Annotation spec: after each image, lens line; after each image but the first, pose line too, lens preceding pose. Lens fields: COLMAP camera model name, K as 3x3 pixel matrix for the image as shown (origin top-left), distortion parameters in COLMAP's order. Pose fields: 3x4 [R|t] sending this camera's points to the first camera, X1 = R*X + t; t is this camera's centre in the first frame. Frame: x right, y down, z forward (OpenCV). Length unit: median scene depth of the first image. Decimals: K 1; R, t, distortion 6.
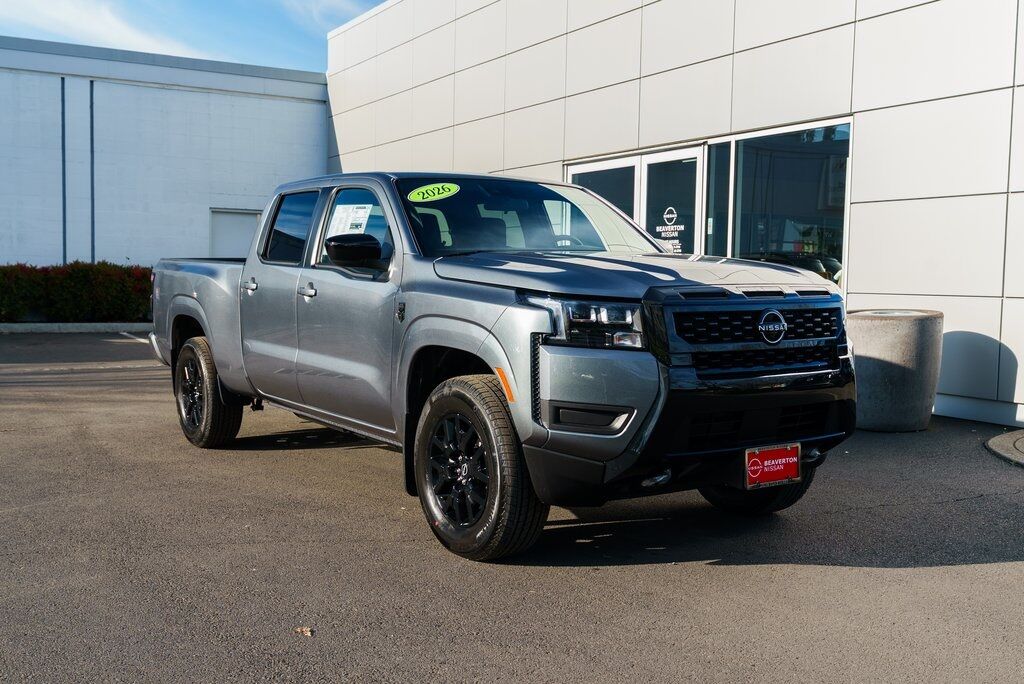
lens RADIAL K [[1071.1, 0, 515.1], [0, 1071.1, 338.4], [0, 0, 1]] dist [0.002876, 0.000000]
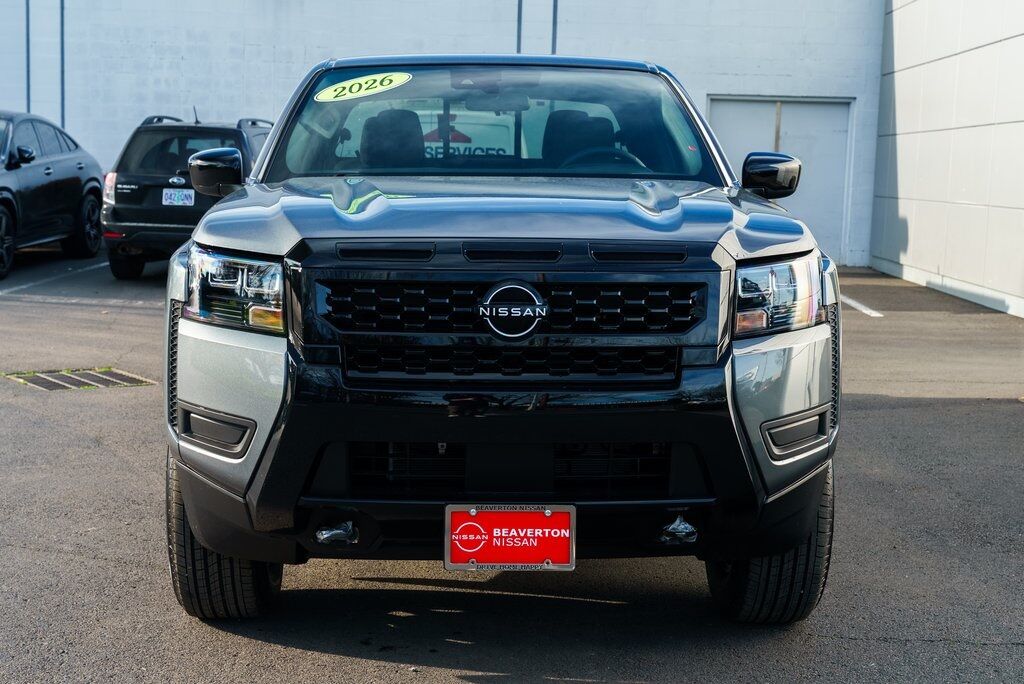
lens RADIAL K [[1549.5, 0, 510.8], [0, 1549.5, 349.4], [0, 0, 1]] dist [0.044294, 0.000000]
pose [[0.841421, 0.069185, -0.535932, 0.706526], [-0.043953, 0.997246, 0.059730, -0.040811], [0.538589, -0.026703, 0.842145, 0.260535]]
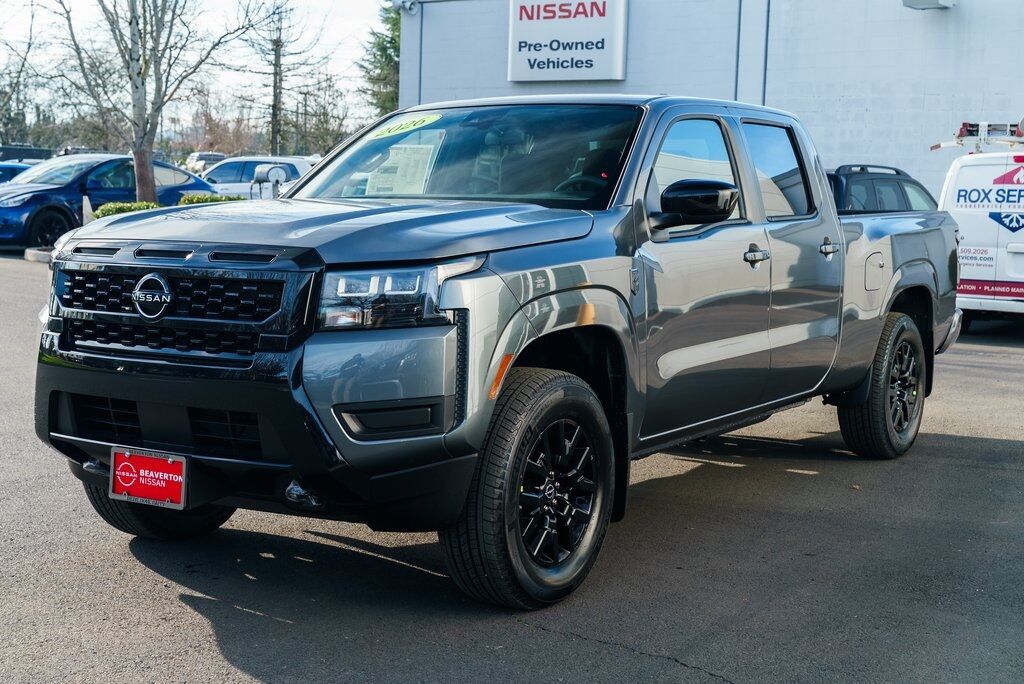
lens RADIAL K [[1504.4, 0, 511.3], [0, 1504.4, 339.8], [0, 0, 1]] dist [0.042528, 0.000000]
pose [[0.389528, 0.083357, -0.917235, 1.321599], [-0.075212, 0.995449, 0.058524, -0.061917], [0.917939, 0.046191, 0.394024, 0.809637]]
